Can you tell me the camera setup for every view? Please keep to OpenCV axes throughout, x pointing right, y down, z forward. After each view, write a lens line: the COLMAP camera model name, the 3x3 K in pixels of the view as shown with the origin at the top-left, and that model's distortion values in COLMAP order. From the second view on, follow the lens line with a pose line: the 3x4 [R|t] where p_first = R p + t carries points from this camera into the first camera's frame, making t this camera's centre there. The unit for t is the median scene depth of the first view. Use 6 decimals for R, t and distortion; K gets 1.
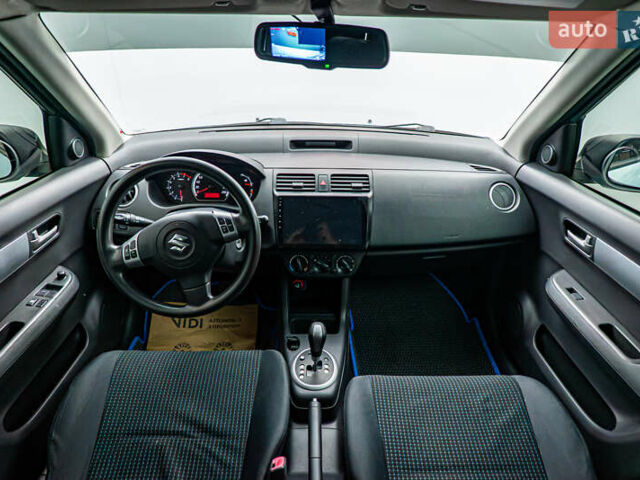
lens RADIAL K [[404.1, 0, 318.6], [0, 404.1, 237.8], [0, 0, 1]] dist [0.002404, -0.008029]
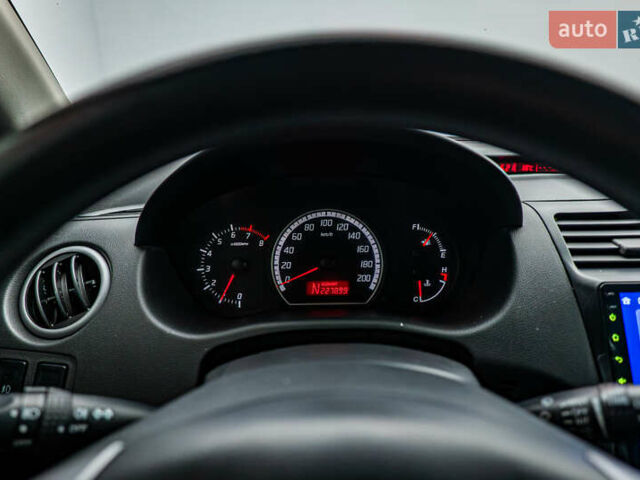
lens RADIAL K [[404.1, 0, 321.6], [0, 404.1, 236.6], [0, 0, 1]] dist [0.002404, -0.008029]
pose [[0.999505, -0.028036, -0.014253, -0.284548], [0.024450, 0.977703, -0.208565, -0.082643], [0.019782, 0.208113, 0.977905, 0.710541]]
